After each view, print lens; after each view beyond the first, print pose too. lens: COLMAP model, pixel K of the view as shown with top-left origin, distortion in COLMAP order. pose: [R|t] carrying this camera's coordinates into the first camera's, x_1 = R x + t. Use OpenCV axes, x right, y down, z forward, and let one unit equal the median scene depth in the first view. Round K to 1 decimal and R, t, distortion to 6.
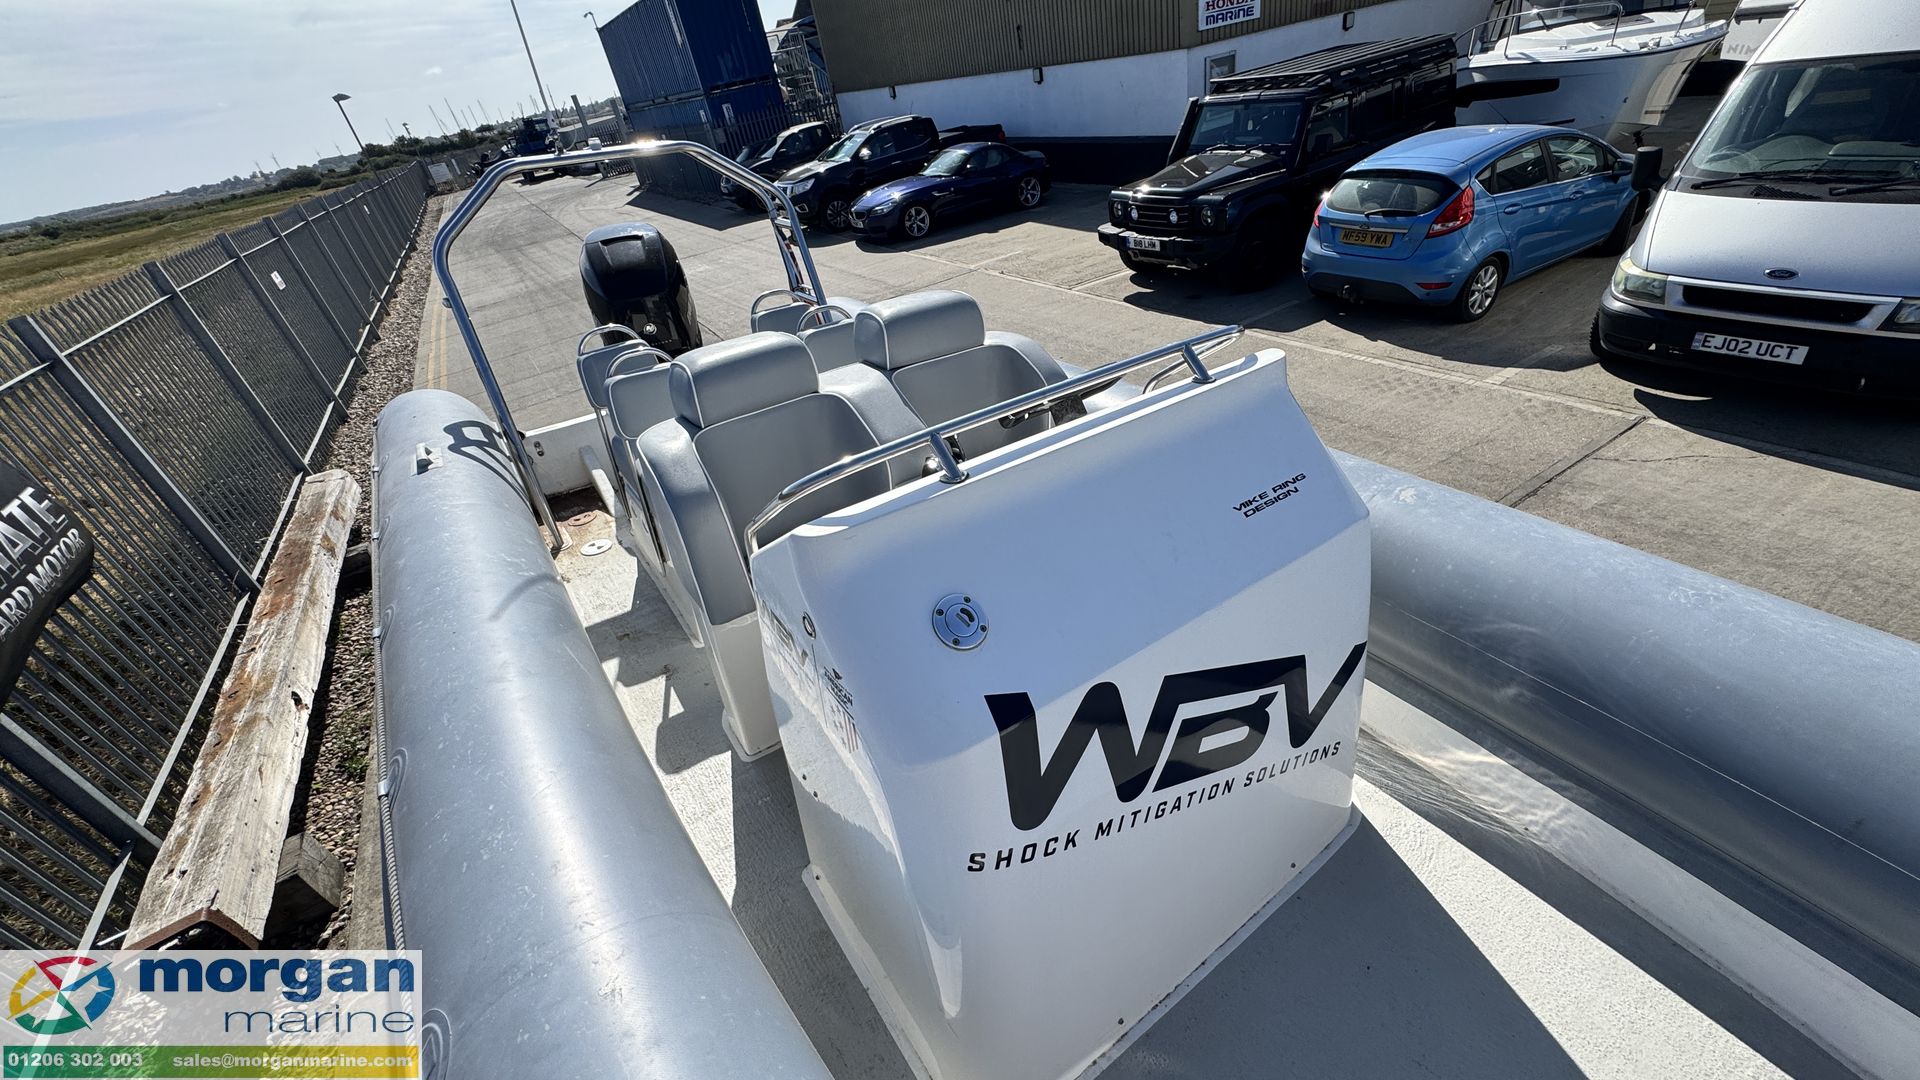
lens RADIAL K [[763.6, 0, 961.1], [0, 763.6, 540.6], [0, 0, 1]] dist [-0.004648, 0.000640]
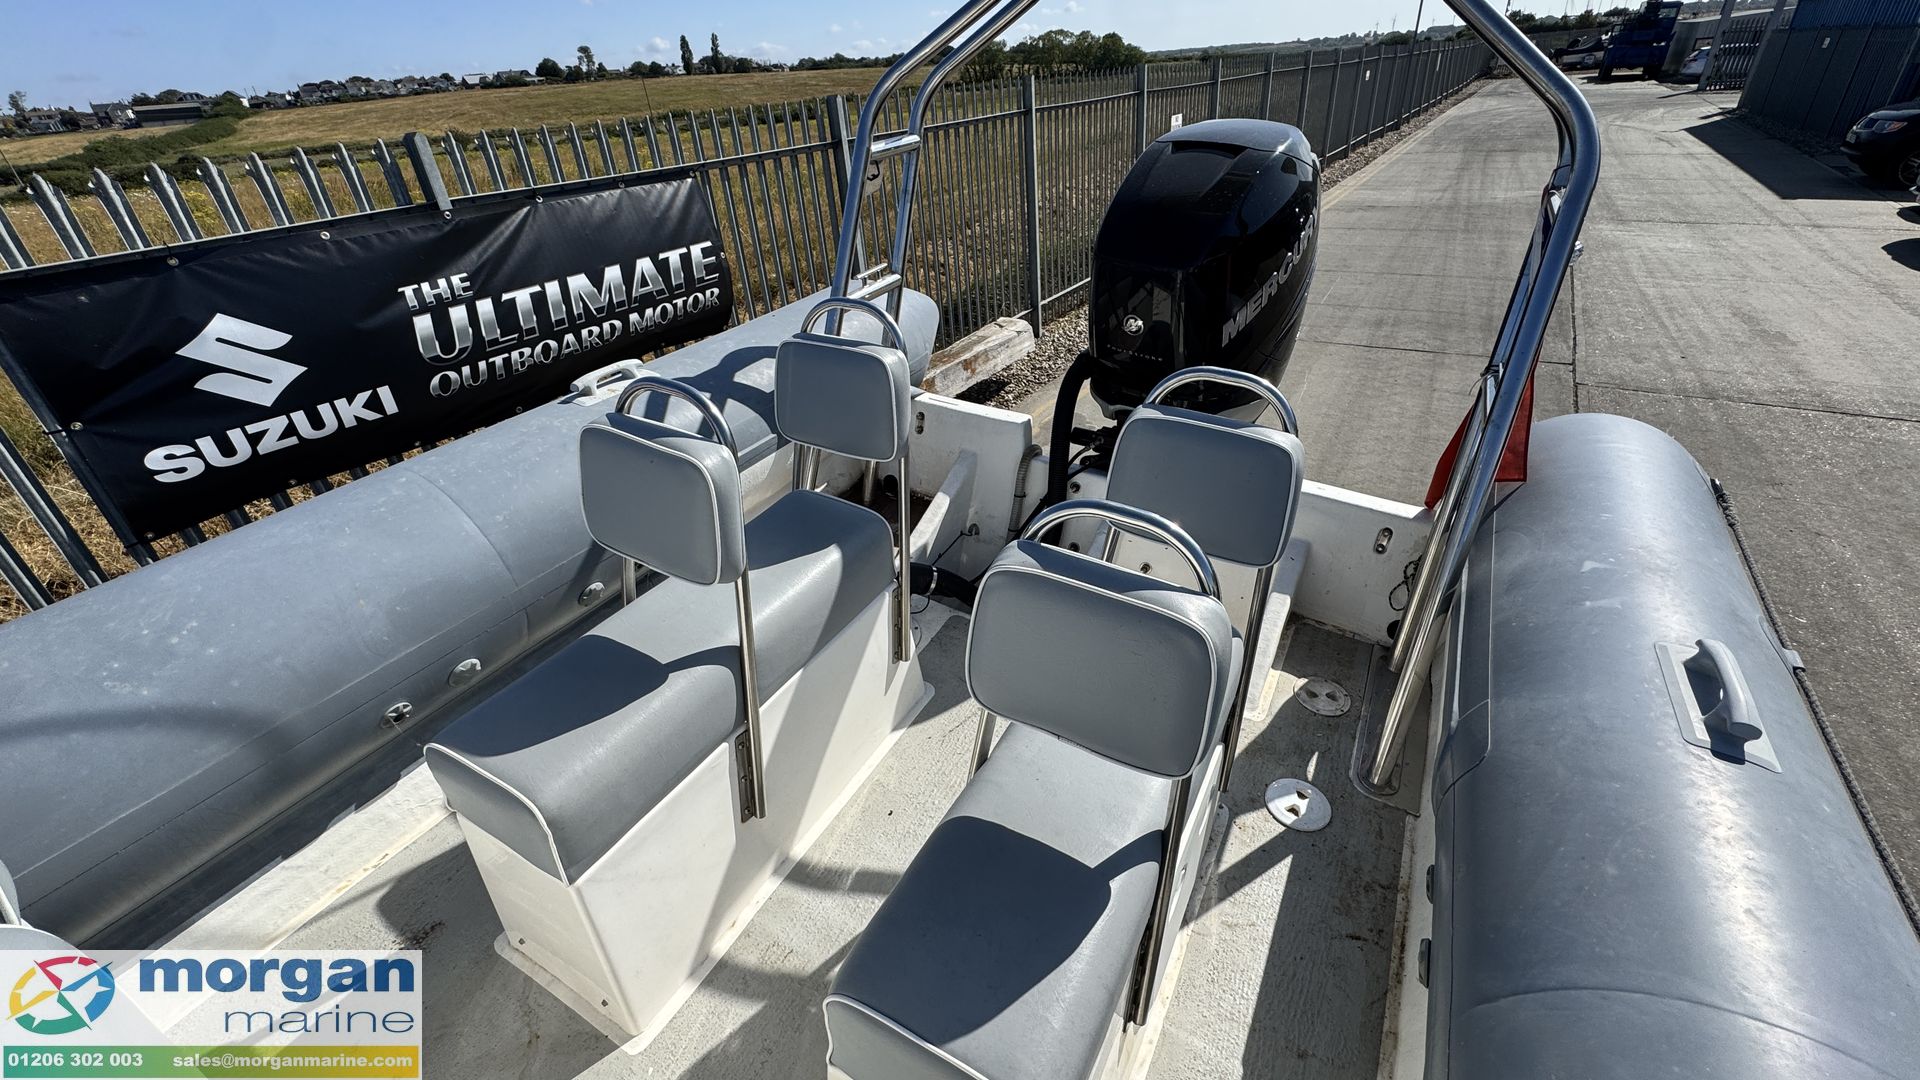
lens RADIAL K [[791.2, 0, 960.7], [0, 791.2, 539.7], [0, 0, 1]] dist [-0.004096, 0.000098]
pose [[0.437879, 0.567584, -0.697217, 0.000996], [-0.496004, 0.799327, 0.339200, -0.184411], [0.749828, 0.197294, 0.631532, 0.386705]]
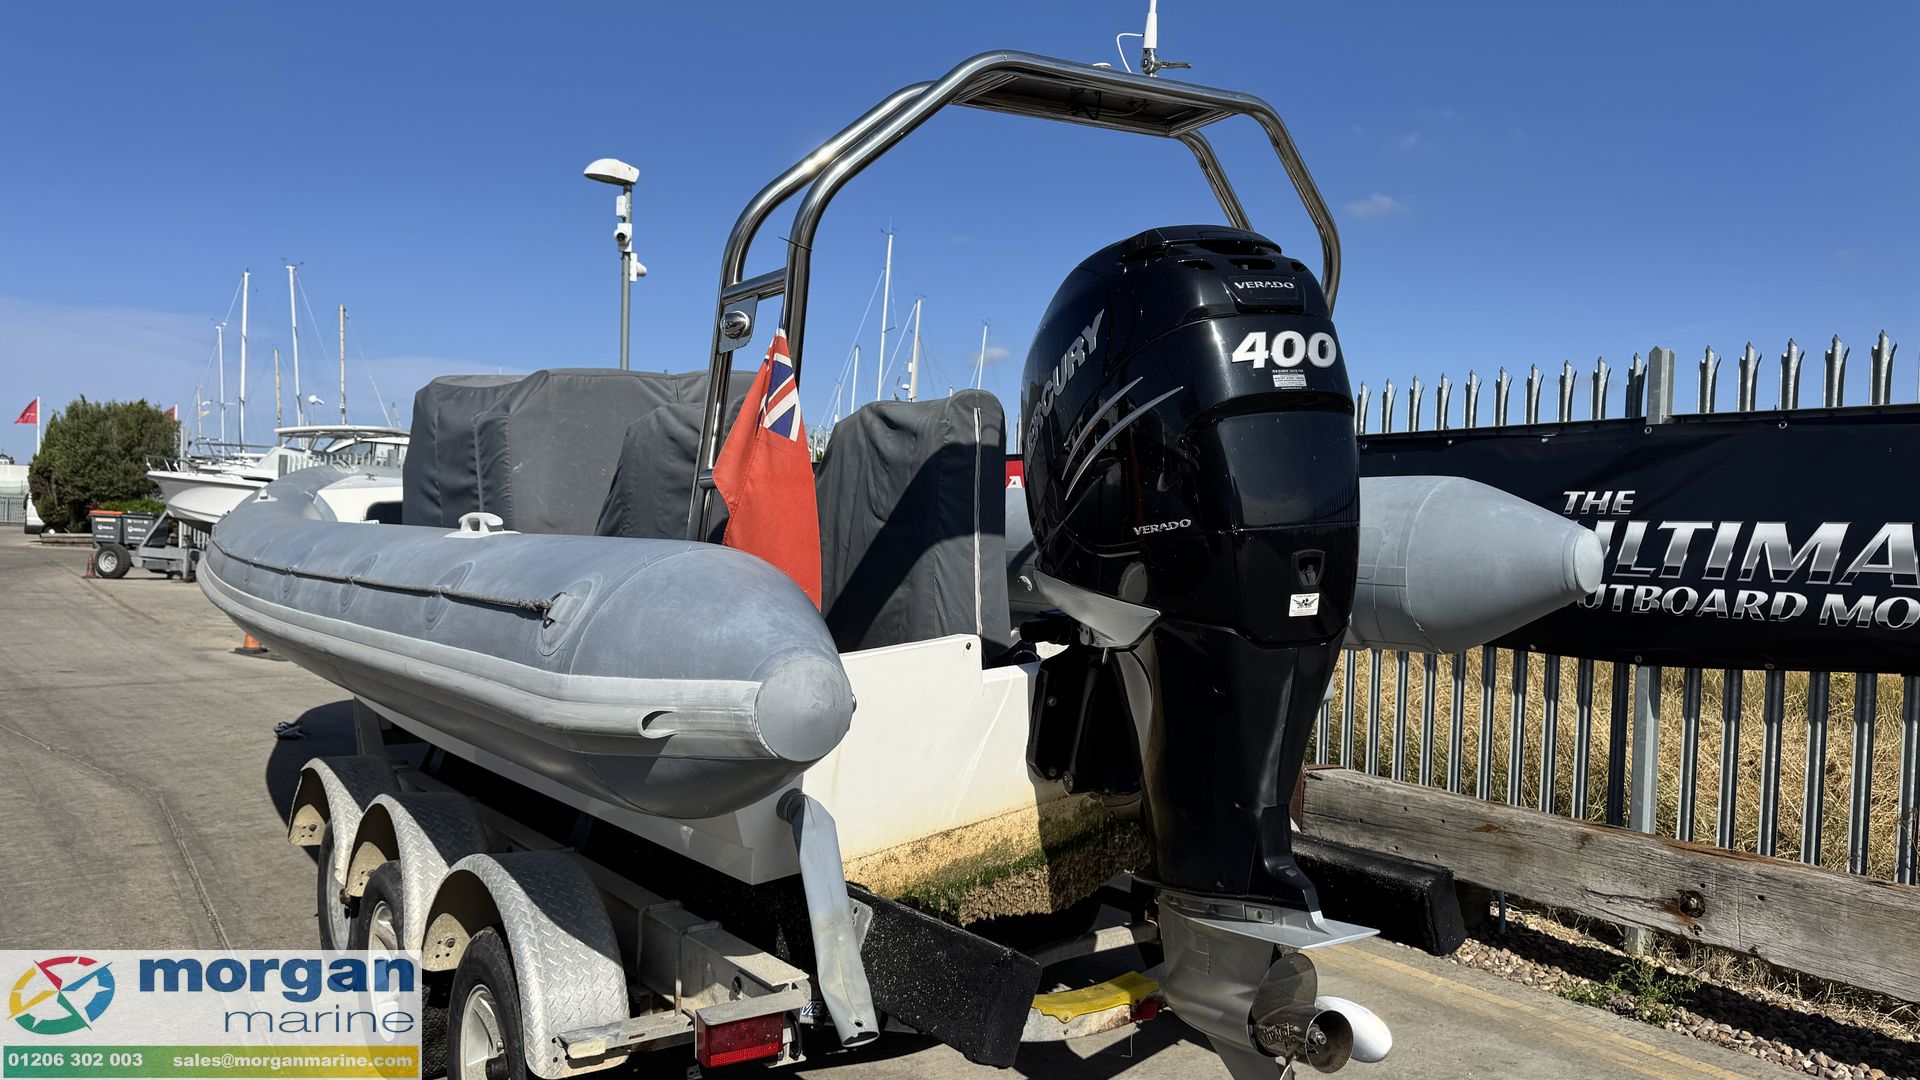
lens RADIAL K [[1347.5, 0, 954.8], [0, 1347.5, 559.5], [0, 0, 1]] dist [0.084036, -0.111425]
pose [[-0.988819, 0.142489, -0.043982, -0.187724], [0.092139, 0.815693, 0.571100, -0.458285], [0.117251, 0.560662, -0.819701, 1.104561]]
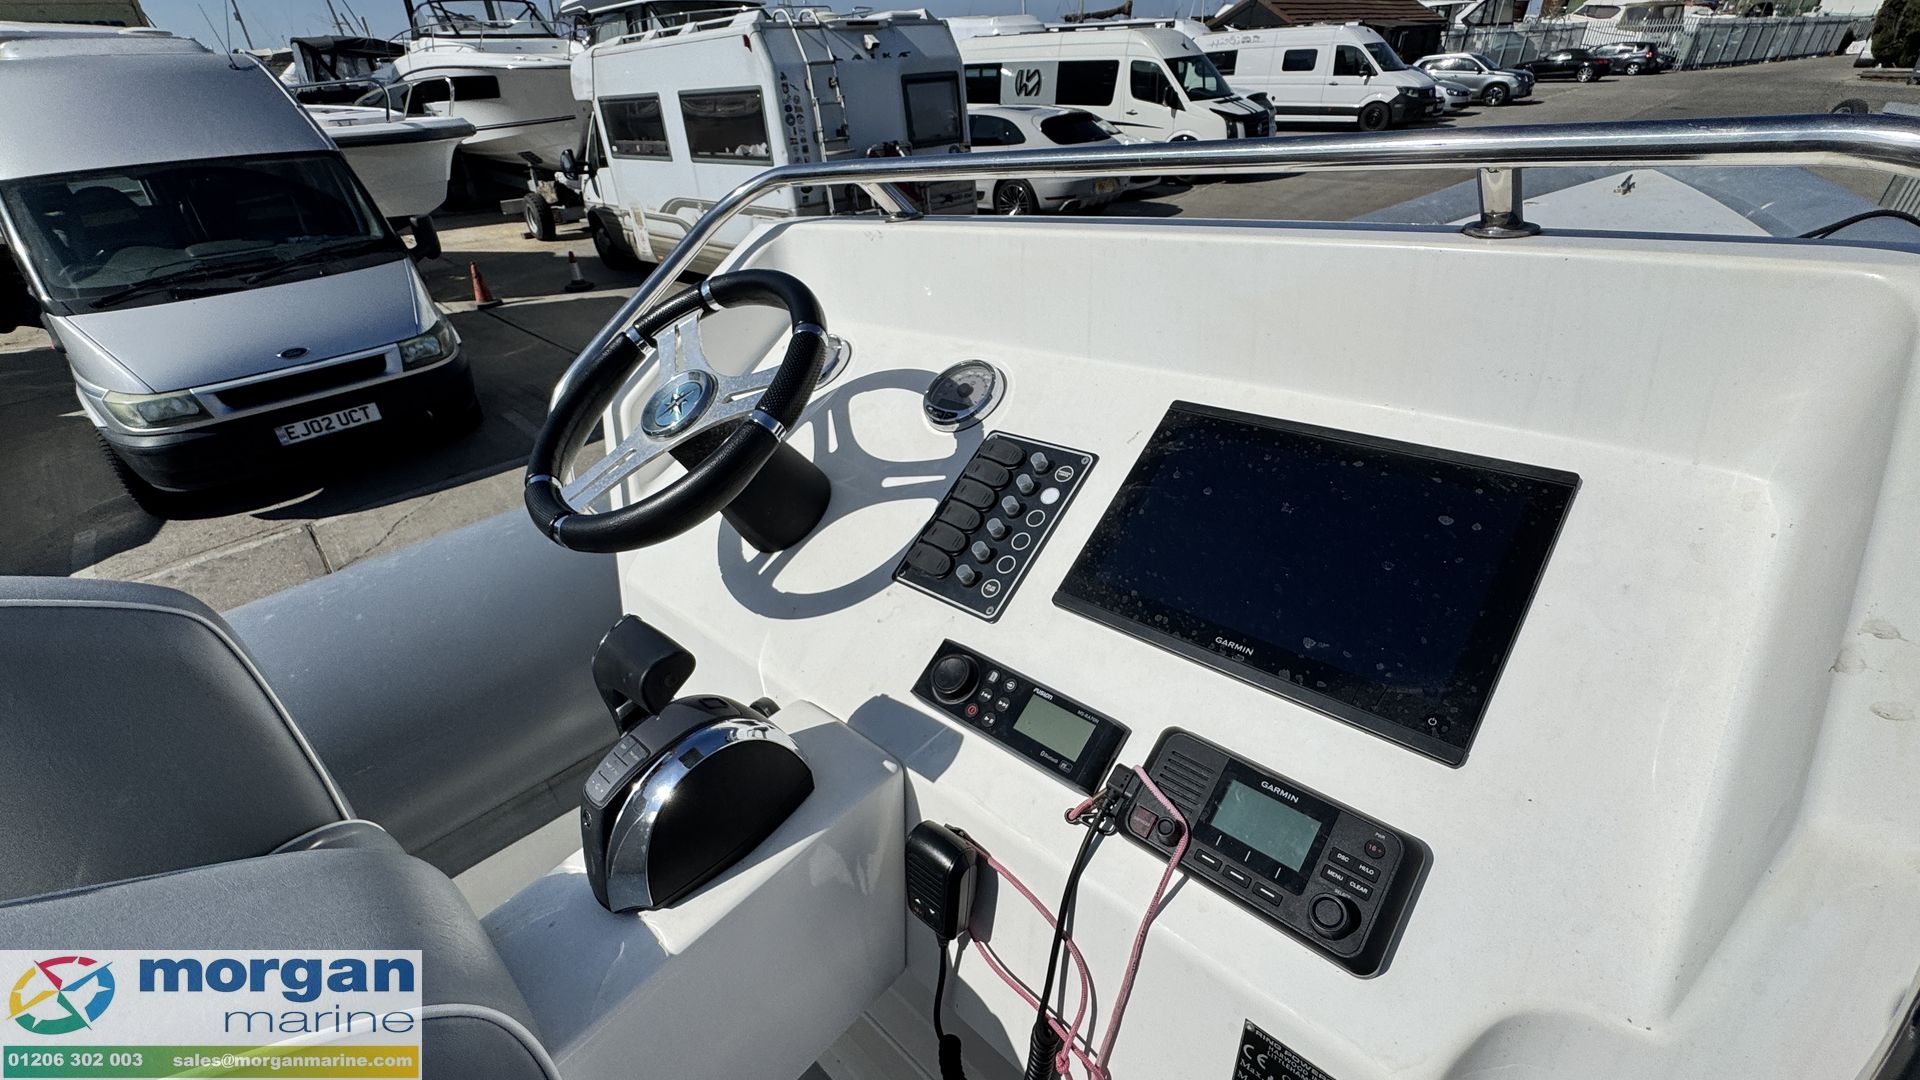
lens RADIAL K [[797.9, 0, 958.6], [0, 797.9, 537.4], [0, 0, 1]] dist [-0.004669, 0.000296]
pose [[-0.200646, -0.361654, 0.910466, -0.085531], [0.584555, 0.701593, 0.407508, -0.066262], [-0.786153, 0.613982, 0.070635, 0.265913]]
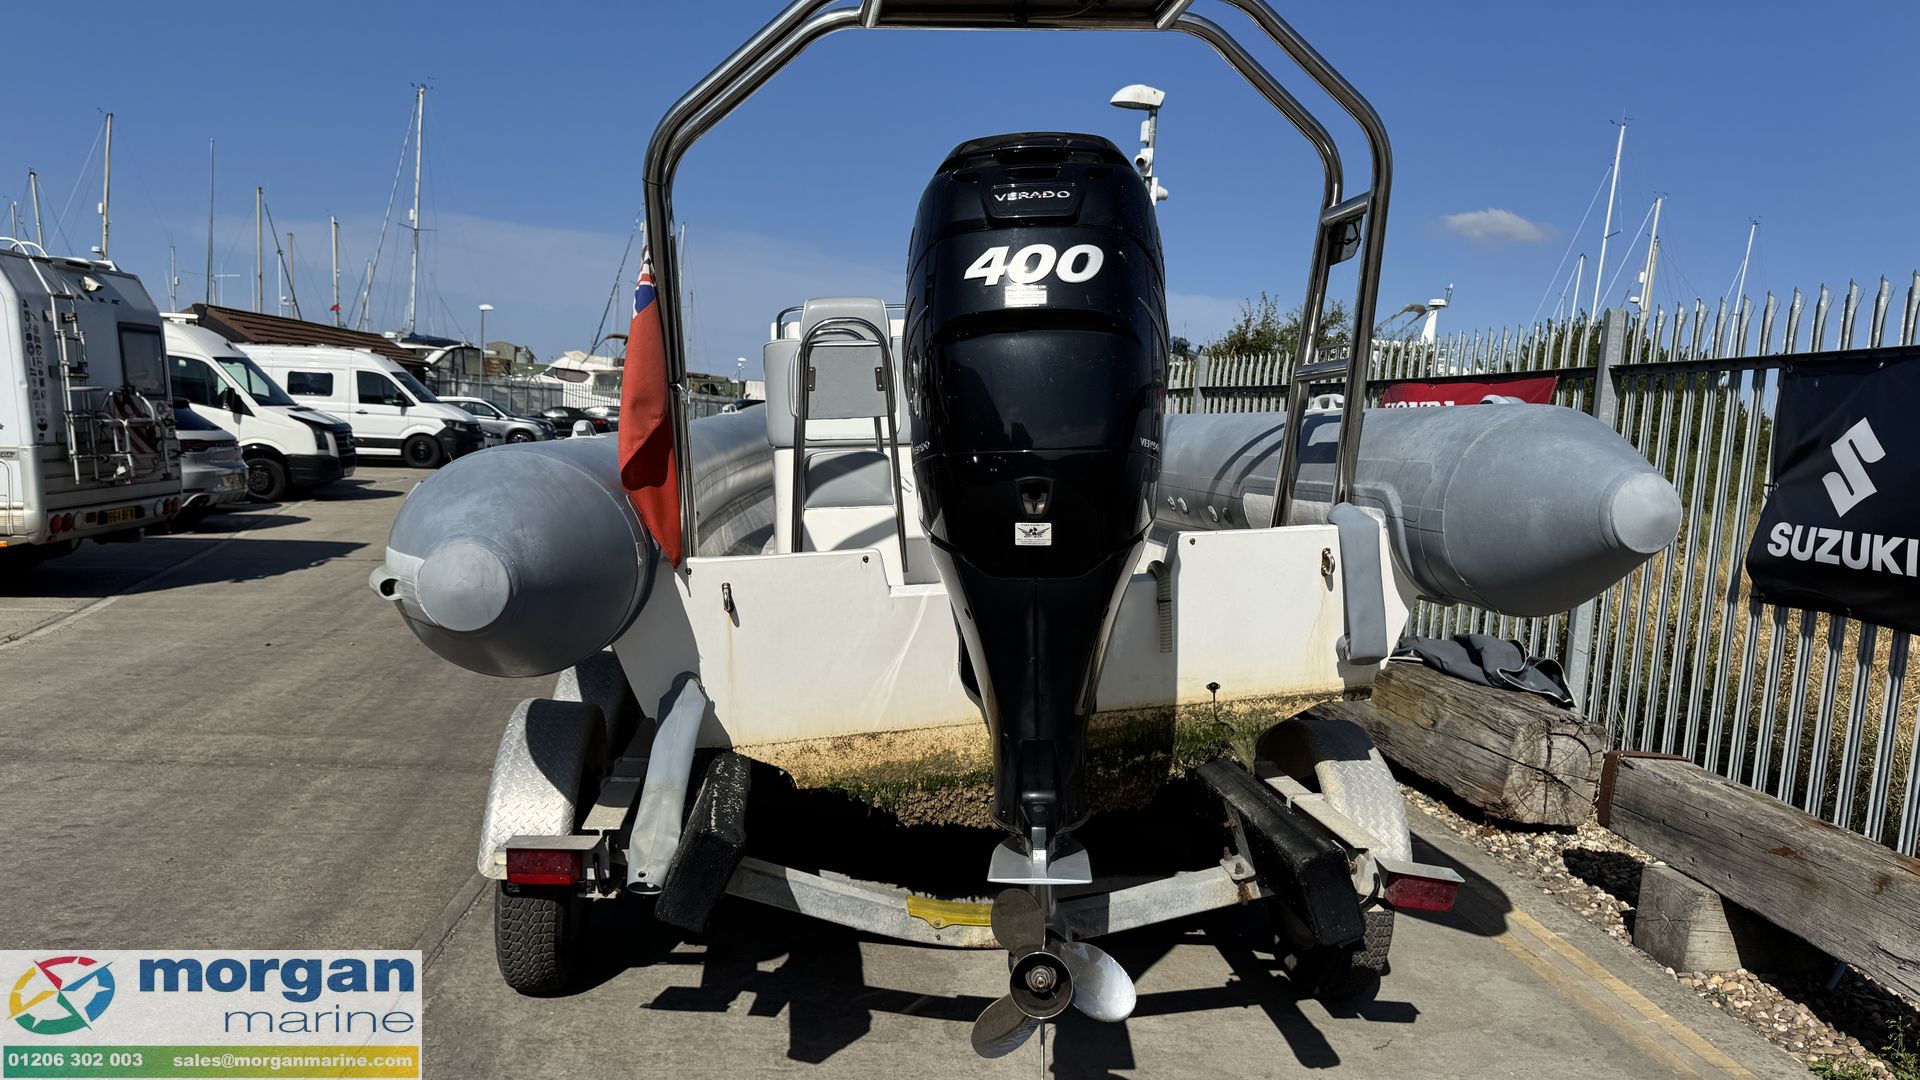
lens RADIAL K [[1347.5, 0, 954.8], [0, 1347.5, 559.5], [0, 0, 1]] dist [0.084036, -0.111425]
pose [[-0.889578, 0.072634, 0.450972, -0.468476], [0.322817, 0.798462, 0.508181, -0.402360], [-0.323173, 0.597648, -0.733742, 1.086882]]
